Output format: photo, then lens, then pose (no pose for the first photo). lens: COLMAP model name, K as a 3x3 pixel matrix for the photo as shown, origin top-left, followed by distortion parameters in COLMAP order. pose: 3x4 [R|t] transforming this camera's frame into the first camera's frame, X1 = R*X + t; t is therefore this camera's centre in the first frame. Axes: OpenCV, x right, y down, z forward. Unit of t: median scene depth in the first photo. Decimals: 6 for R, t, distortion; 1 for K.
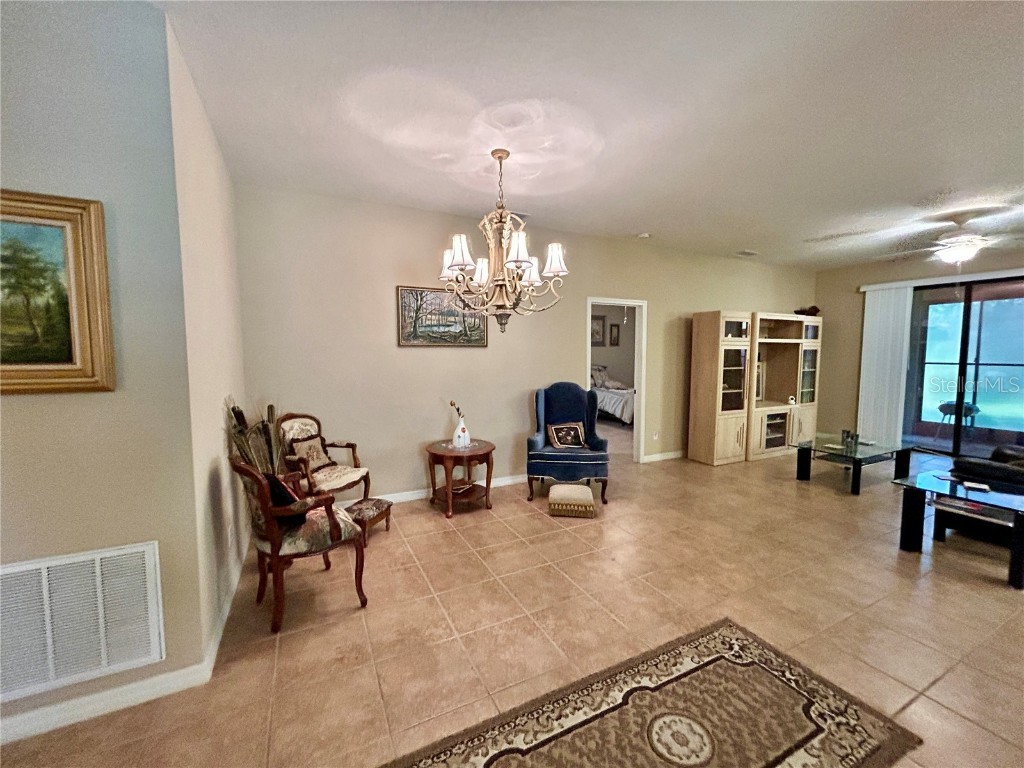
lens RADIAL K [[412.2, 0, 511.0], [0, 412.2, 382.5], [0, 0, 1]] dist [-0.002368, 0.000364]
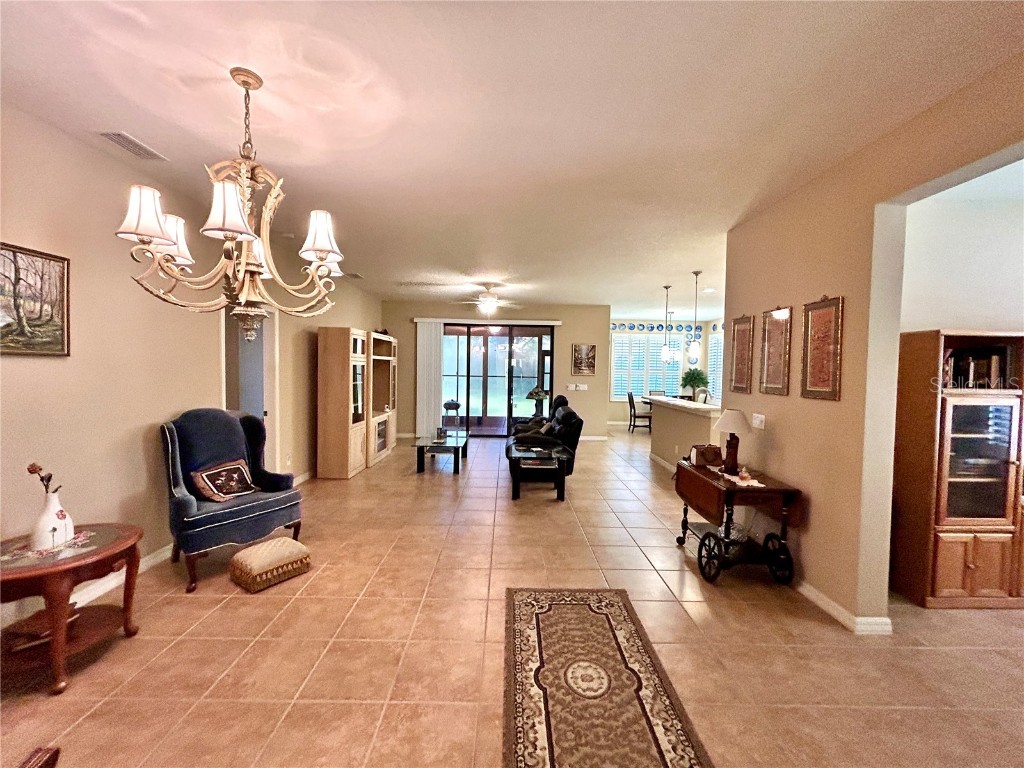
lens RADIAL K [[412.2, 0, 511.0], [0, 412.2, 382.5], [0, 0, 1]] dist [-0.002368, 0.000364]
pose [[0.441308, -0.024103, 0.897032, -0.336084], [0.047531, 0.998864, 0.003455, -0.028718], [-0.896096, 0.041112, 0.441952, 0.249043]]
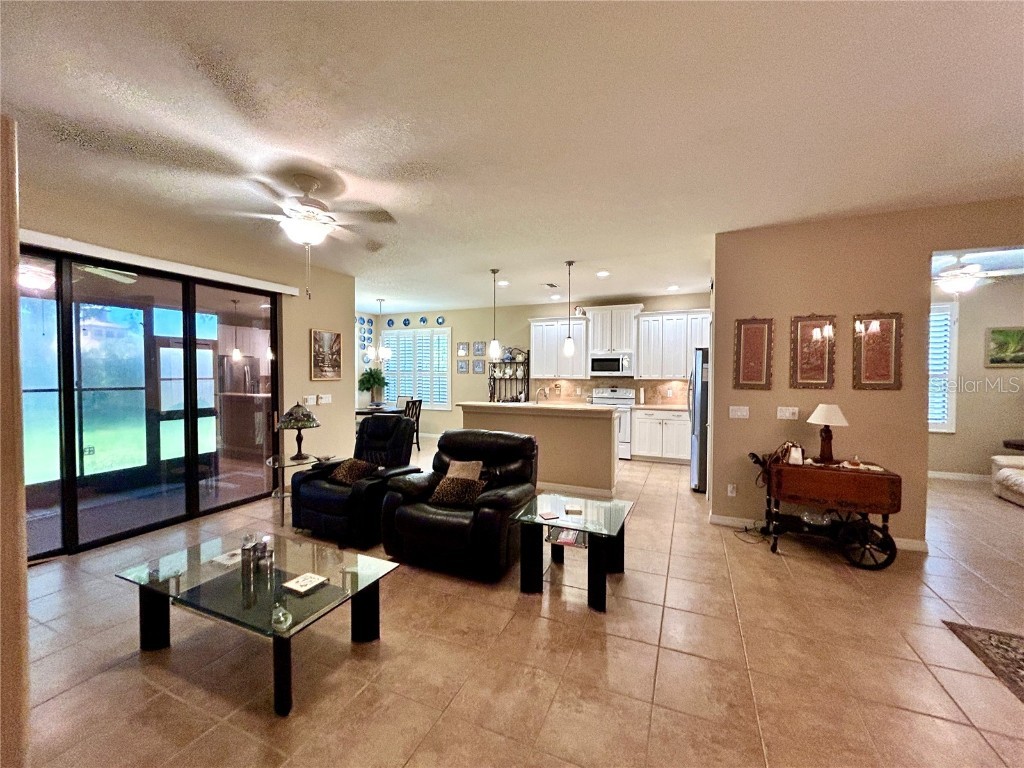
lens RADIAL K [[412.2, 0, 511.0], [0, 412.2, 382.5], [0, 0, 1]] dist [-0.002368, 0.000364]
pose [[-0.638271, -0.019506, 0.769565, 0.351106], [0.055350, 0.995929, 0.071150, -0.099120], [-0.767819, 0.088008, -0.634593, 1.301150]]
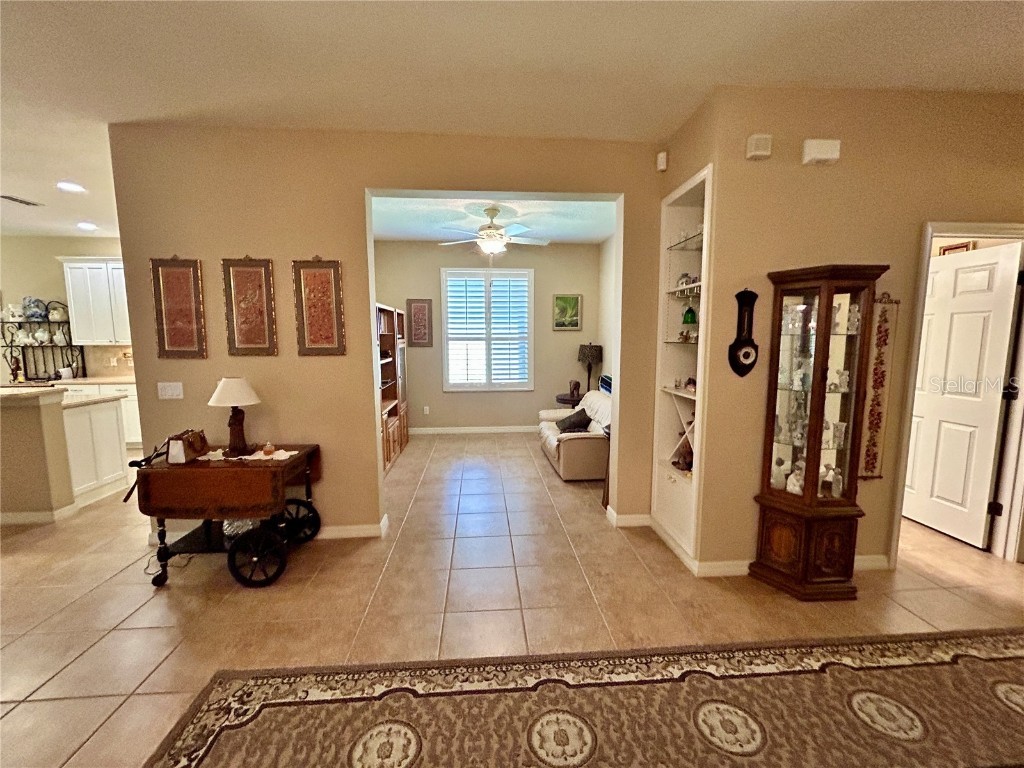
lens RADIAL K [[412.2, 0, 511.0], [0, 412.2, 382.5], [0, 0, 1]] dist [-0.002368, 0.000364]
pose [[-0.925271, -0.039509, 0.377243, -0.071443], [0.030812, 0.983445, 0.178570, -0.048020], [-0.378053, 0.176849, -0.908736, 0.653479]]
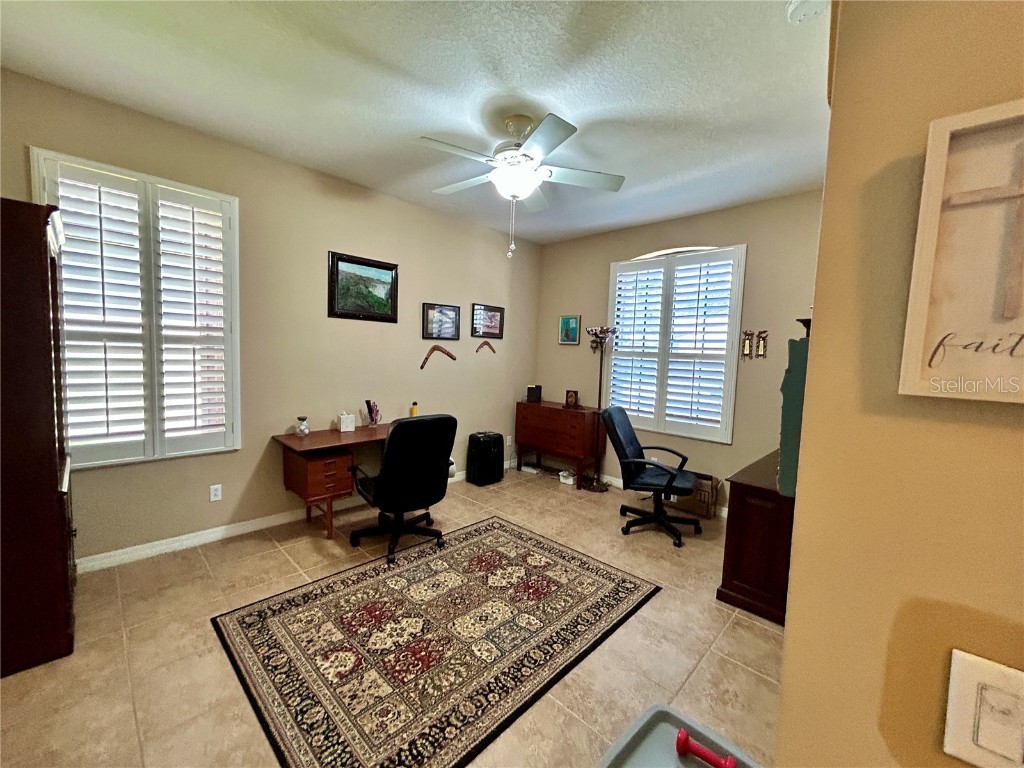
lens RADIAL K [[412.2, 0, 511.0], [0, 412.2, 382.5], [0, 0, 1]] dist [-0.002368, 0.000364]
pose [[-0.705128, -0.087781, 0.703626, -0.358162], [0.004091, 0.991788, 0.127830, 0.064247], [-0.709069, 0.093015, -0.698978, -0.836149]]
